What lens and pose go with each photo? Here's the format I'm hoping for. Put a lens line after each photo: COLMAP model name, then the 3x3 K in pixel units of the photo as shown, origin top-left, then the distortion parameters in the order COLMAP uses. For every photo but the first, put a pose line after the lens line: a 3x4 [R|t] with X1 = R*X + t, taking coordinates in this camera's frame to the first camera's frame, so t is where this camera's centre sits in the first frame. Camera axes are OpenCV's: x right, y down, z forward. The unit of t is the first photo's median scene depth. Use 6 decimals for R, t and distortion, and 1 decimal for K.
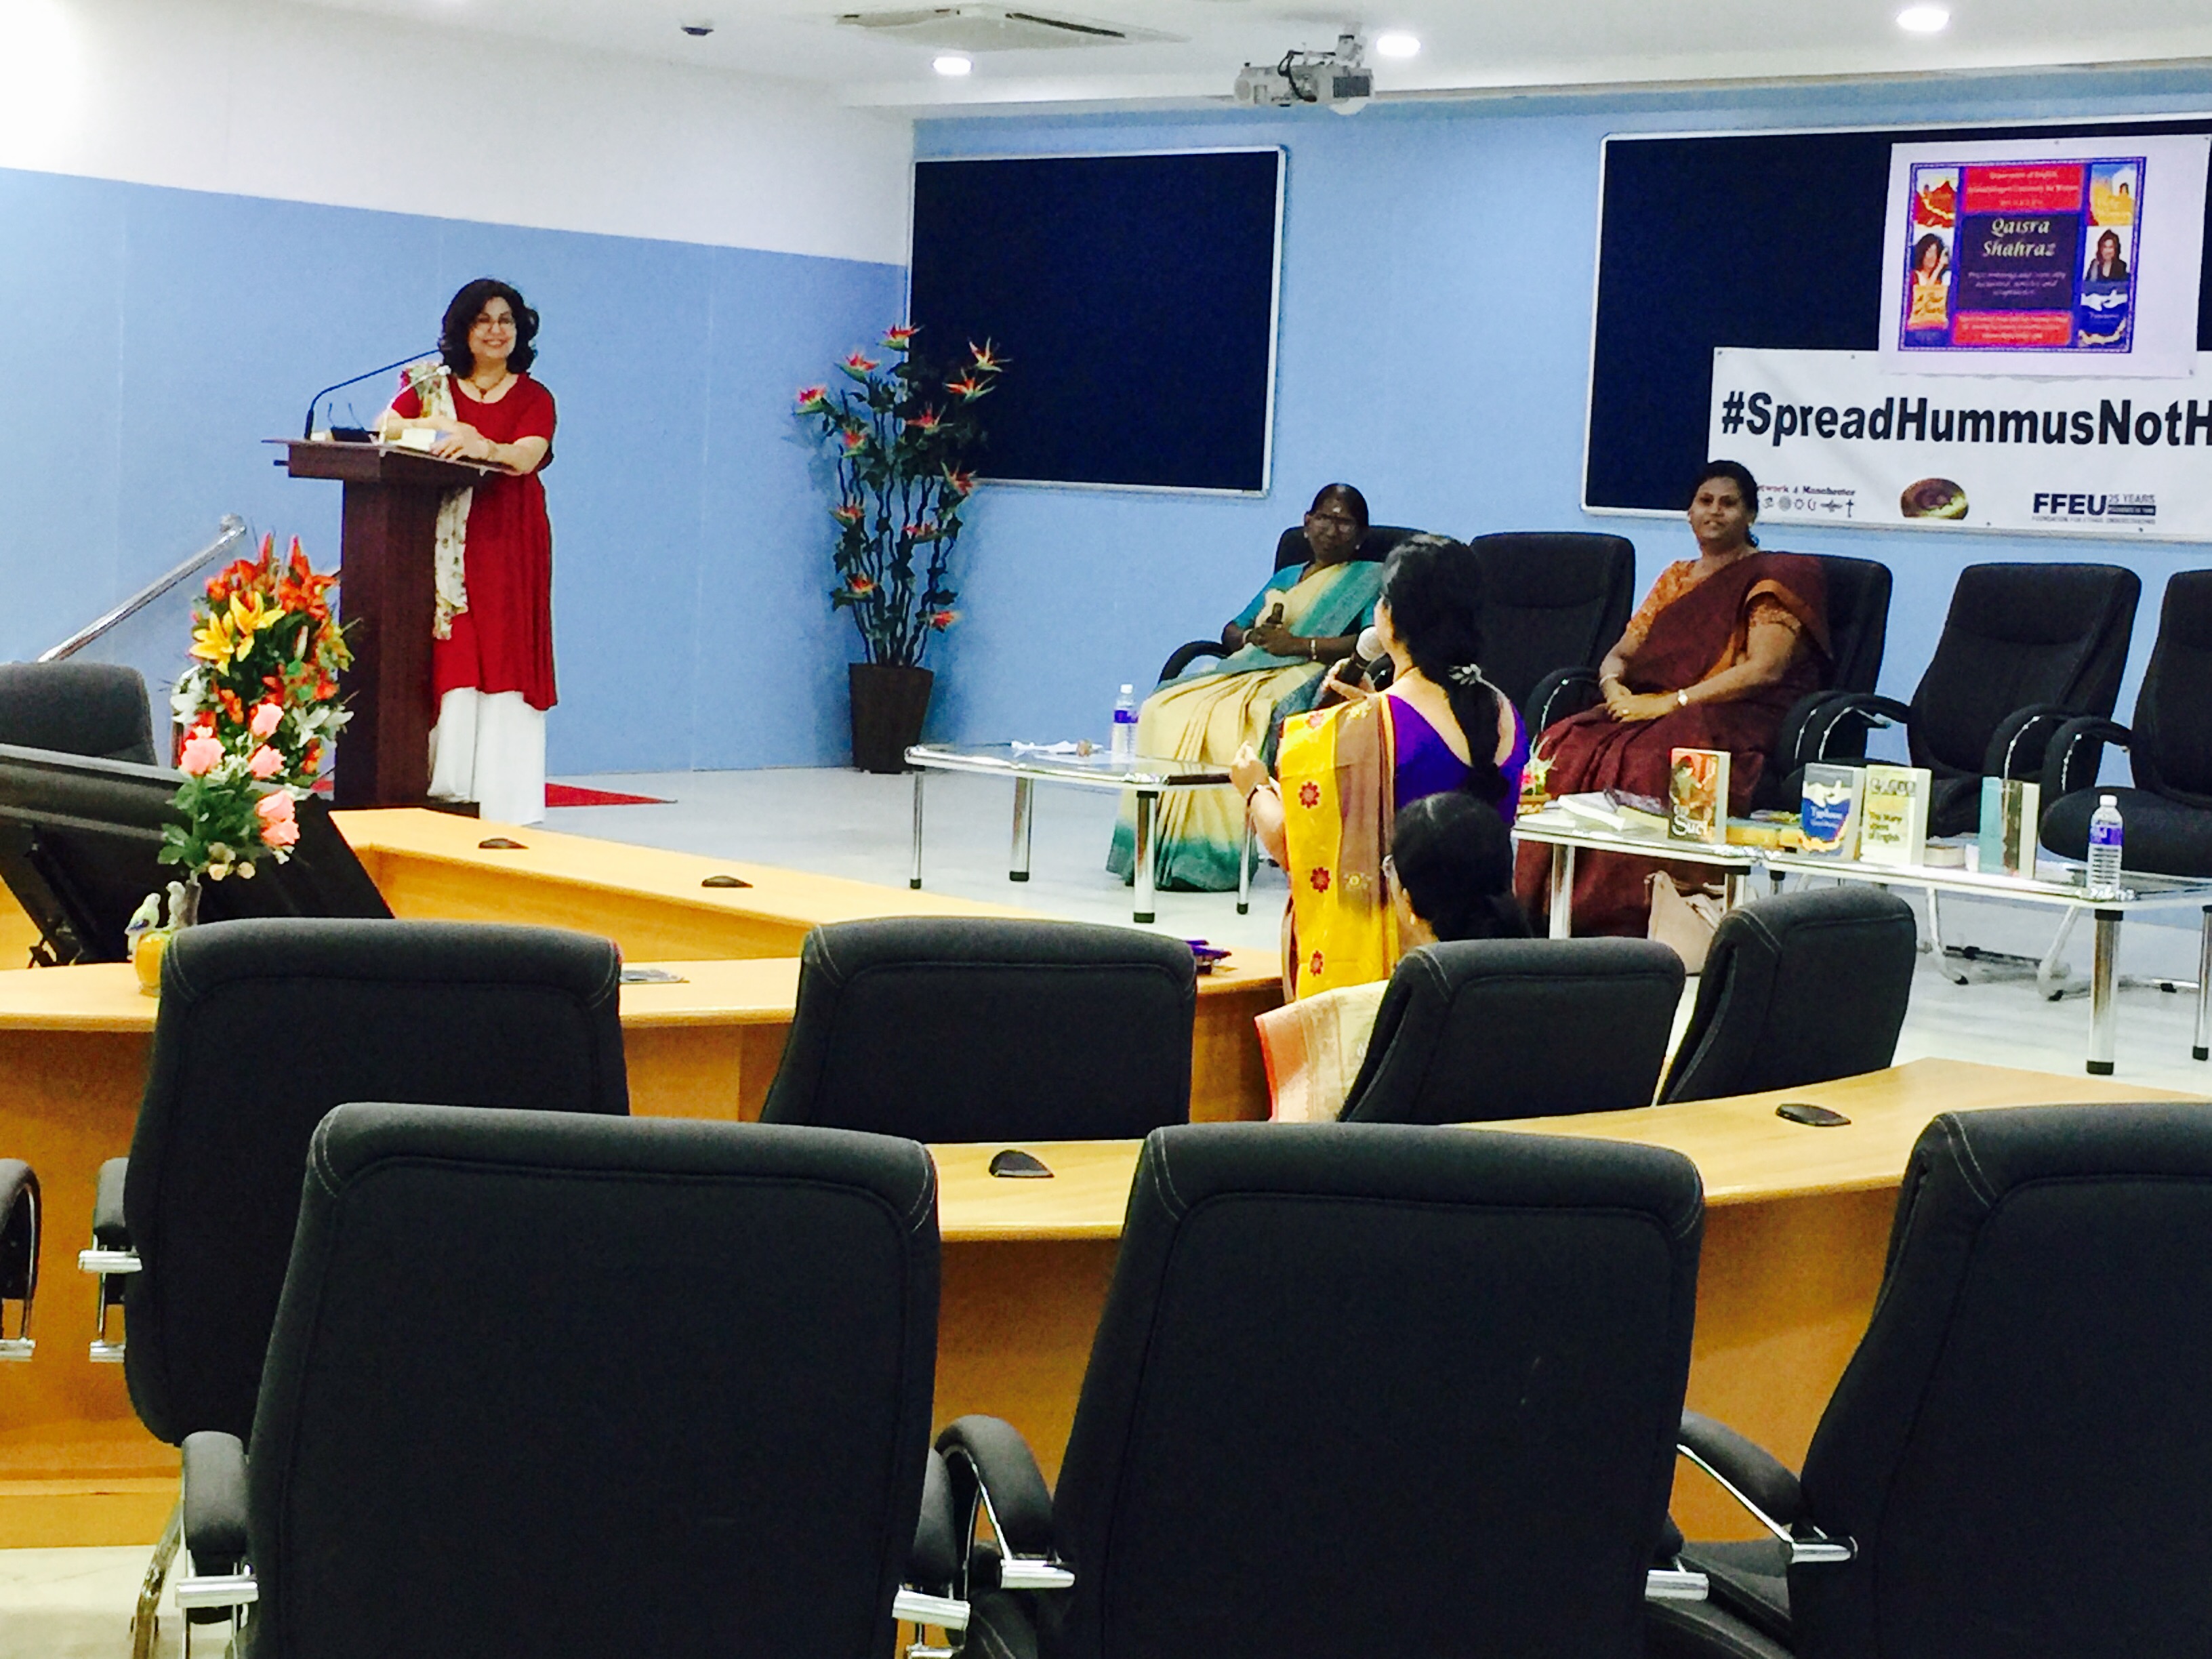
lens RADIAL K [[3750.1, 0, 1114.5], [0, 3750.1, 795.1], [0, 0, 1]] dist [0.022434, 0.201853]
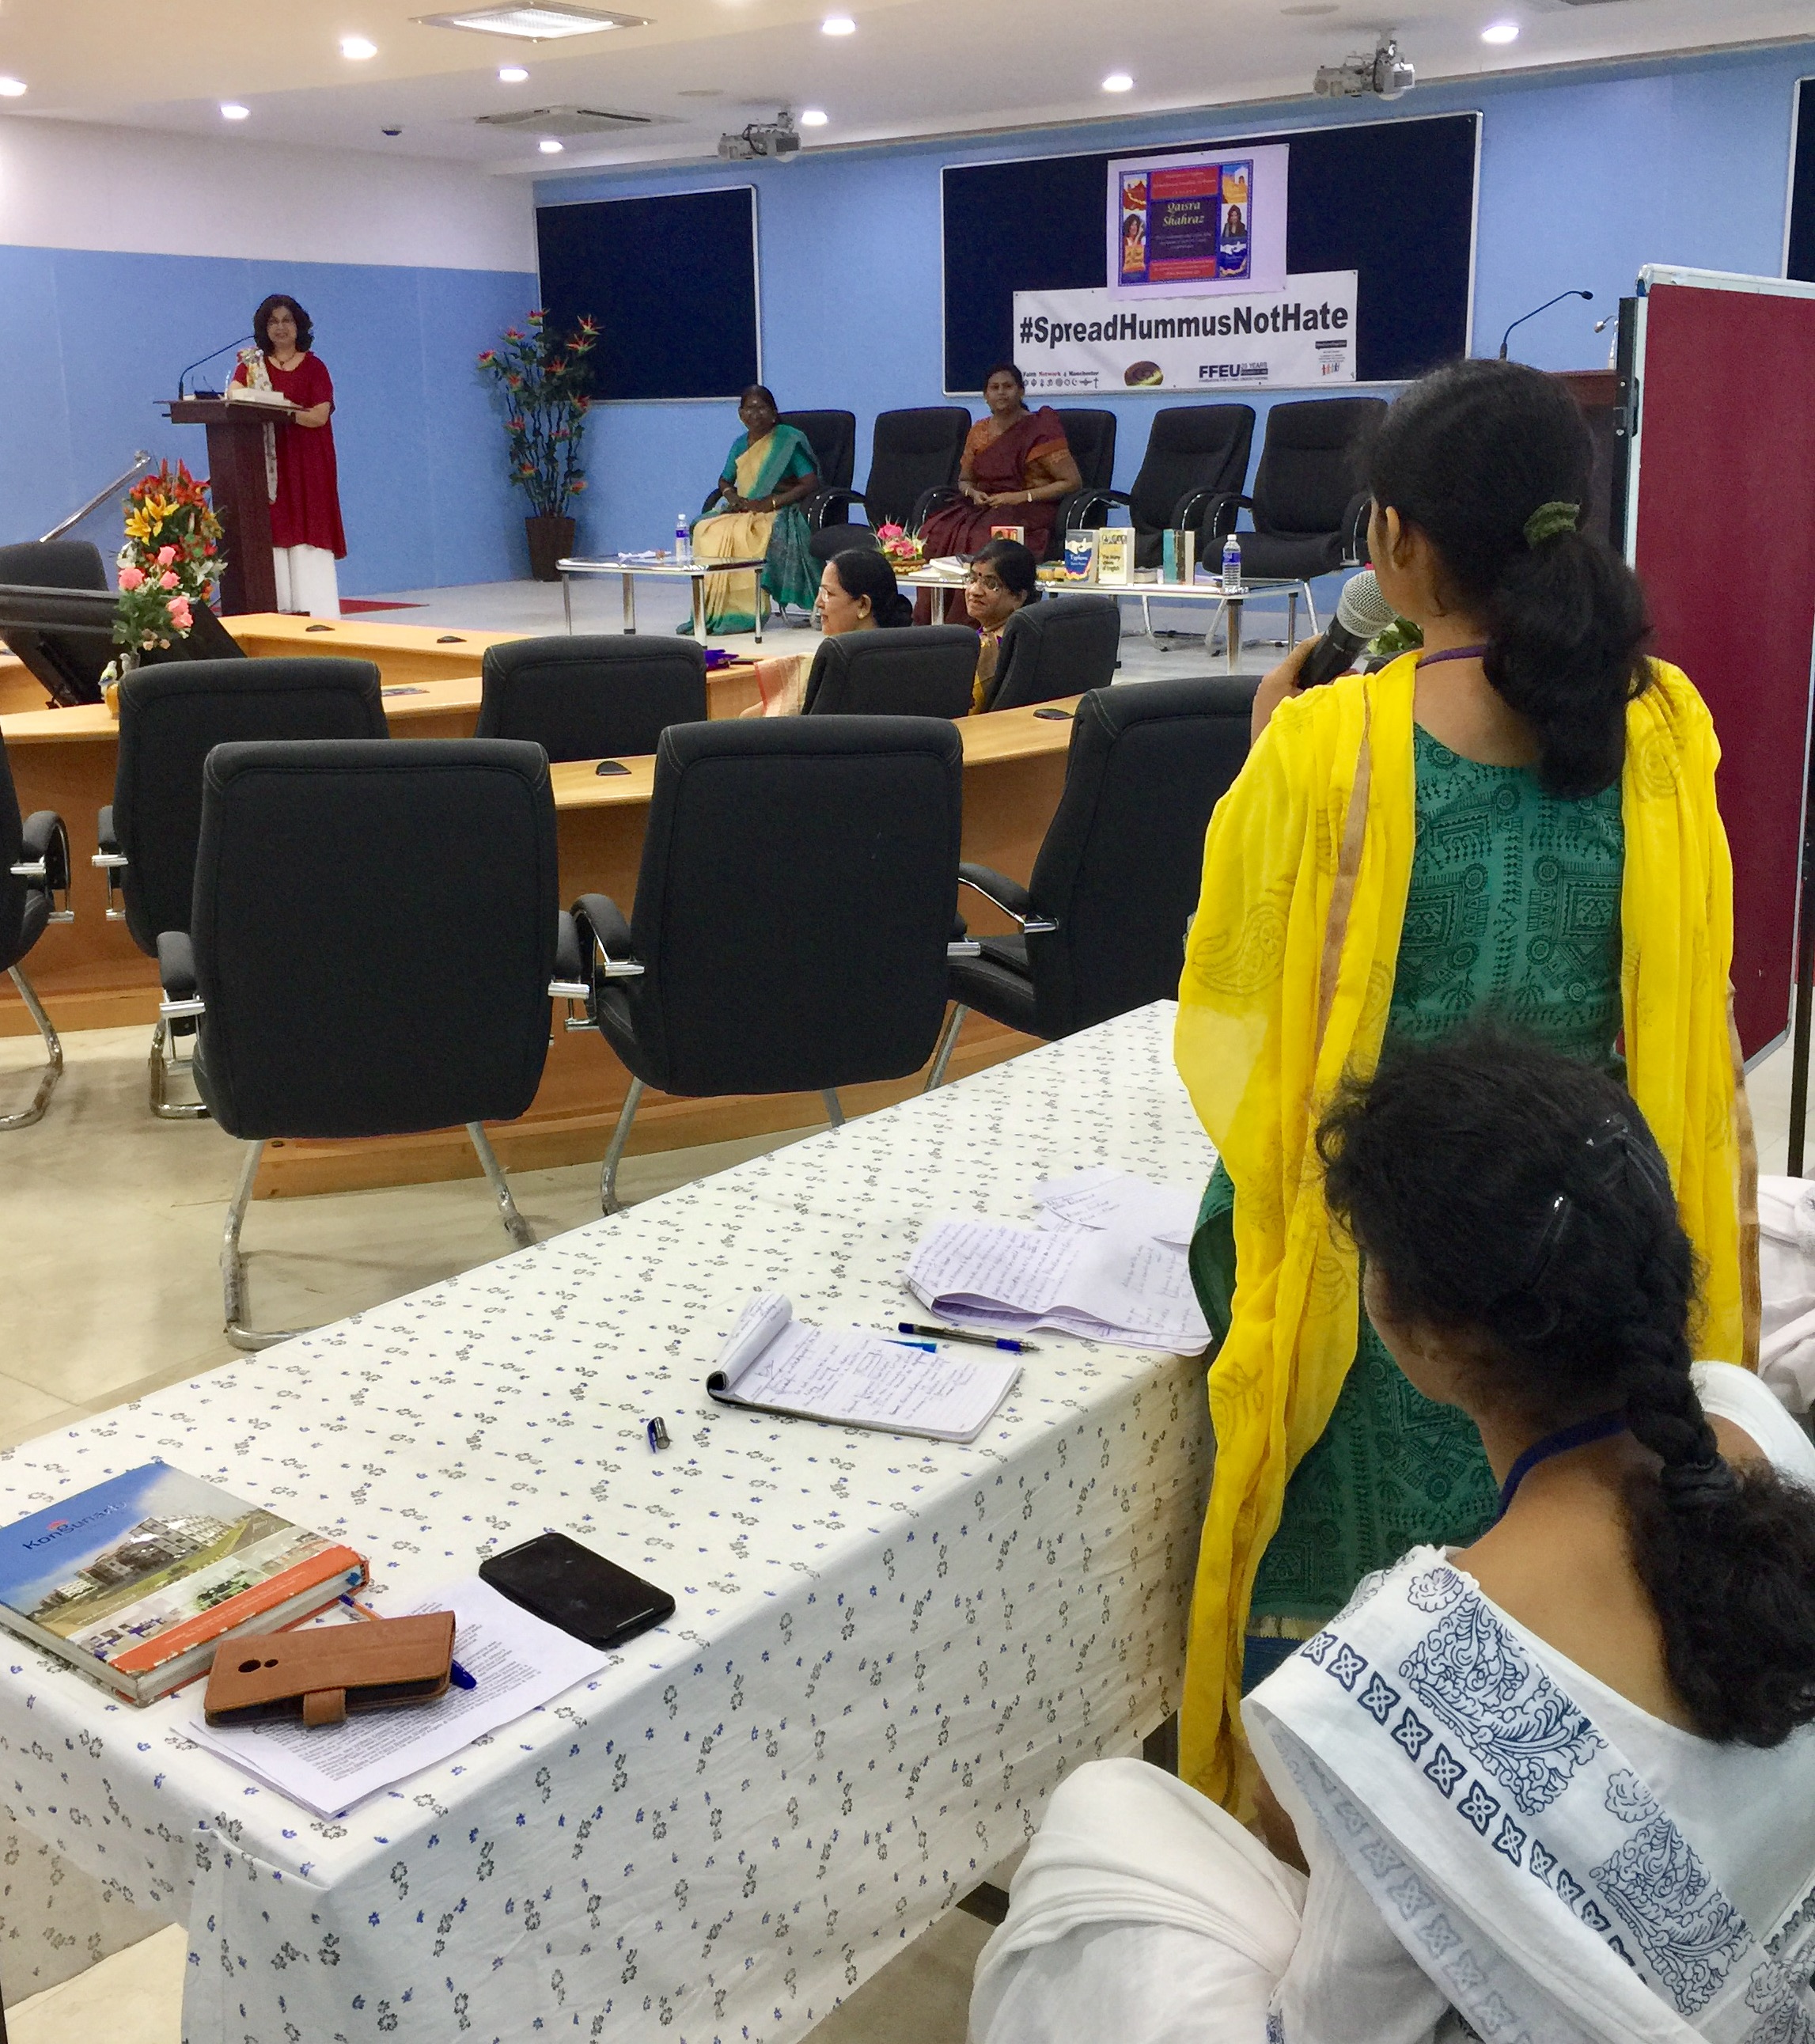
lens RADIAL K [[2217.5, 0, 865.9], [0, 2217.5, 892.9], [0, 0, 1]] dist [0.053396, 0.001942]
pose [[0.994973, -0.080441, 0.059651, 0.011459], [0.071688, 0.988026, 0.136622, 0.008095], [-0.069927, -0.131659, 0.988826, -0.033454]]
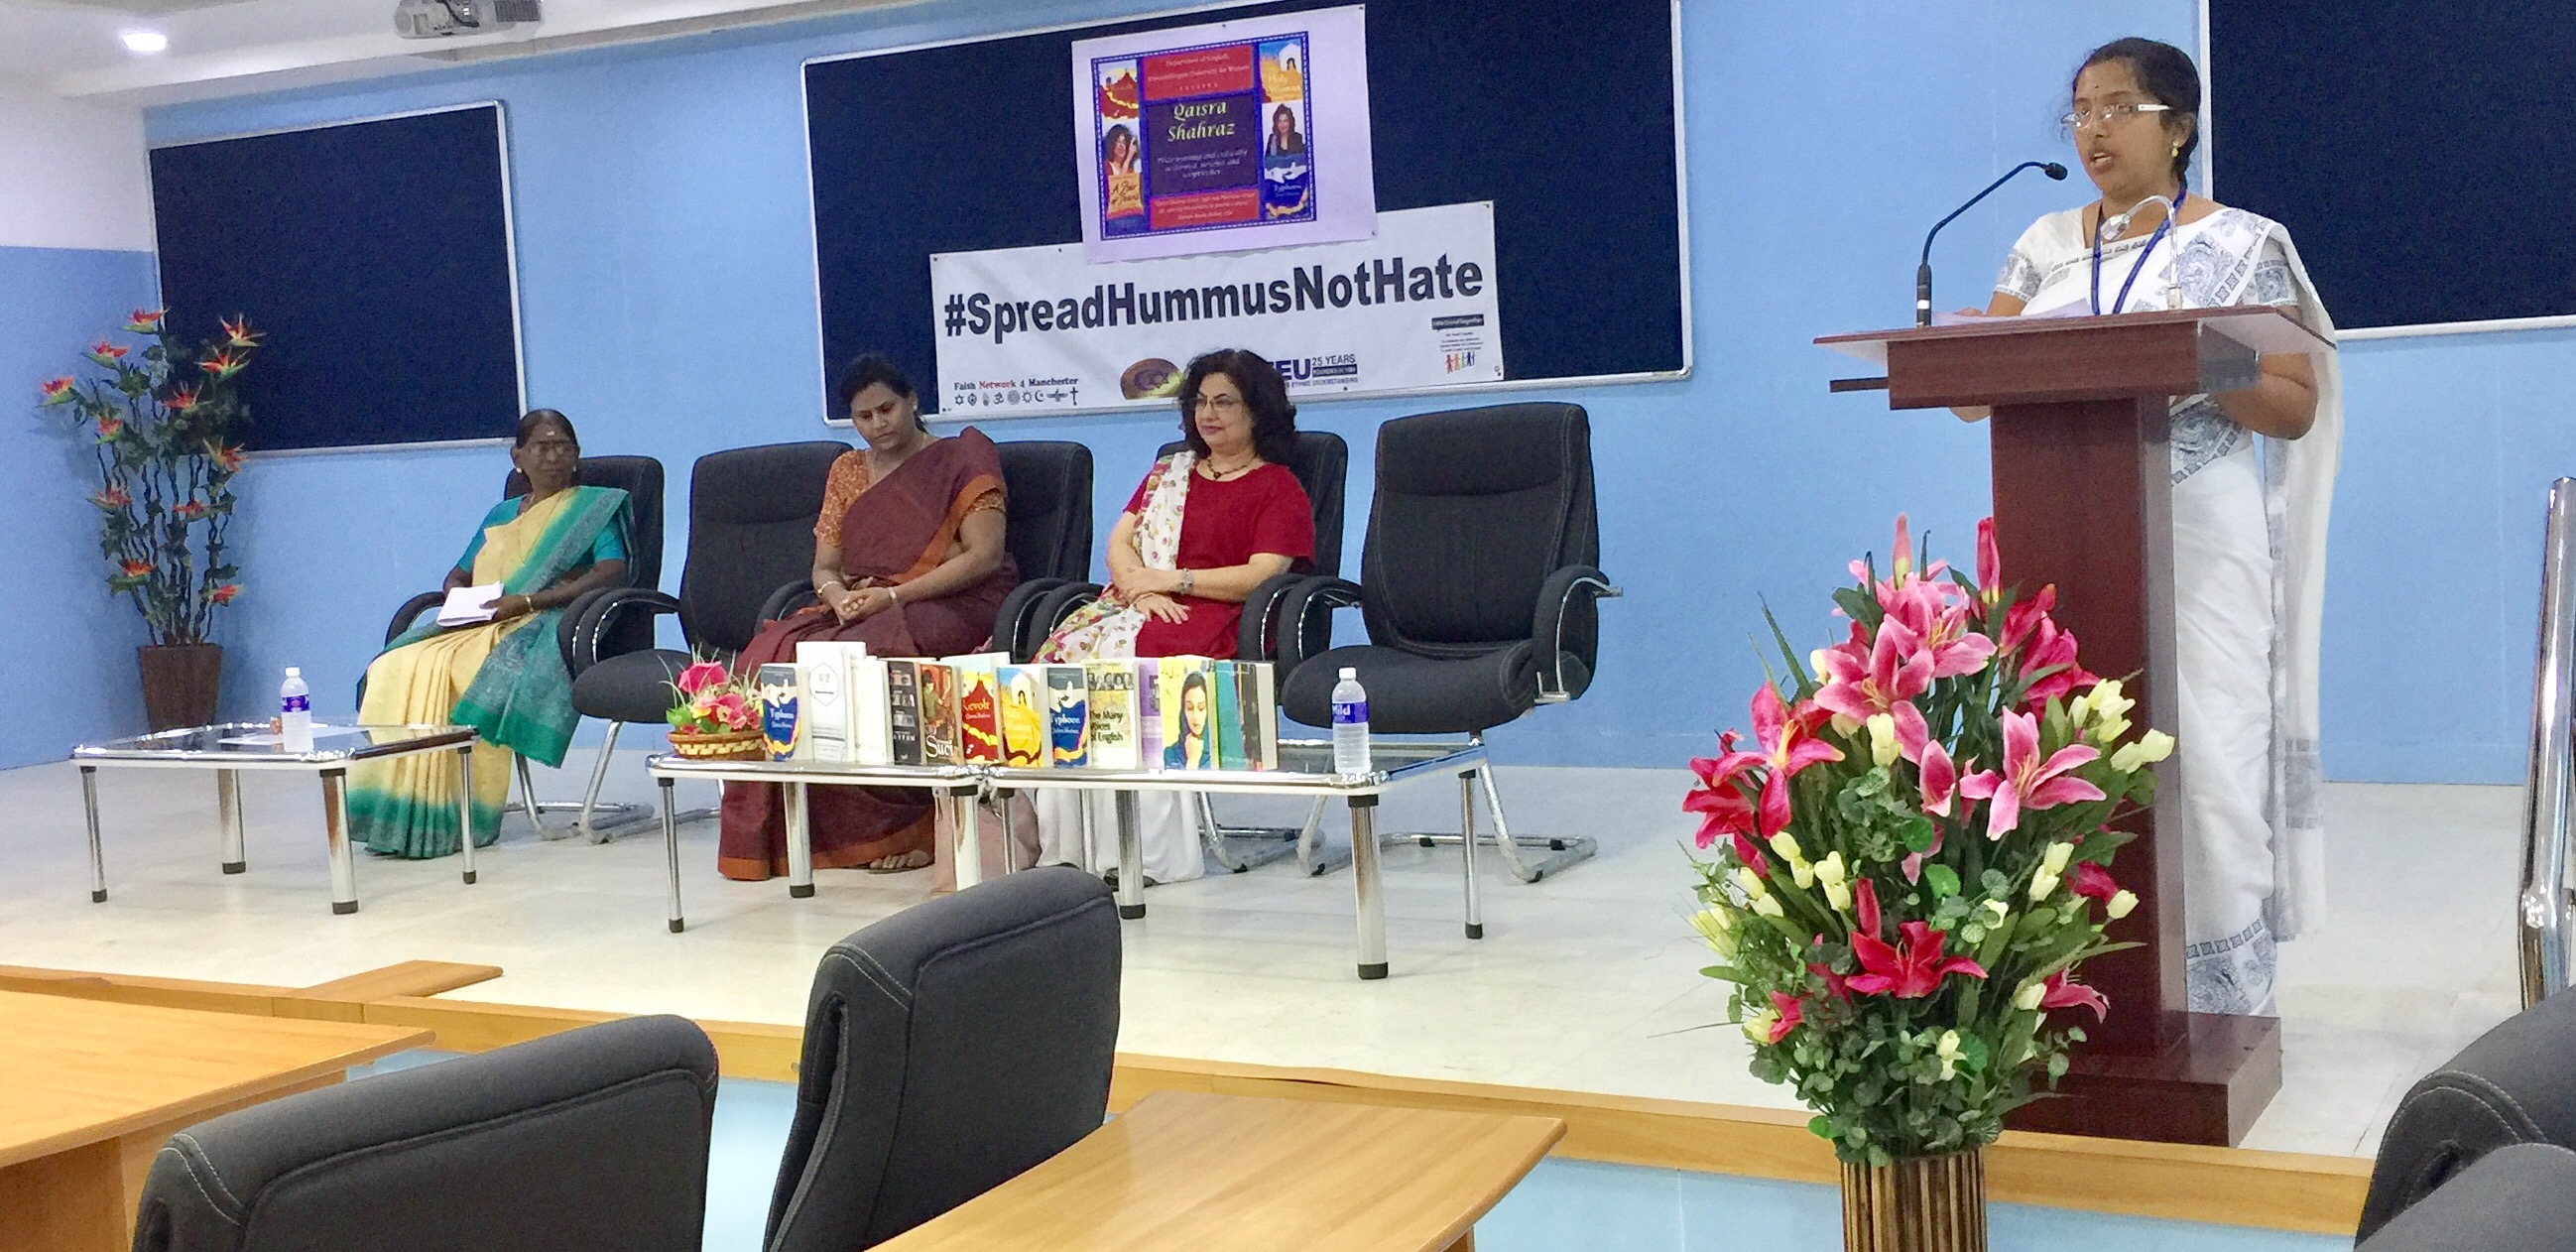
lens RADIAL K [[2765.0, 0, 1234.4], [0, 2765.0, 621.8], [0, 0, 1]] dist [0.060710, 0.021461]
pose [[0.969505, -0.112668, 0.217637, 0.067559], [0.115385, 0.993321, 0.000227, -0.009834], [-0.216209, 0.024892, 0.976030, 0.254601]]
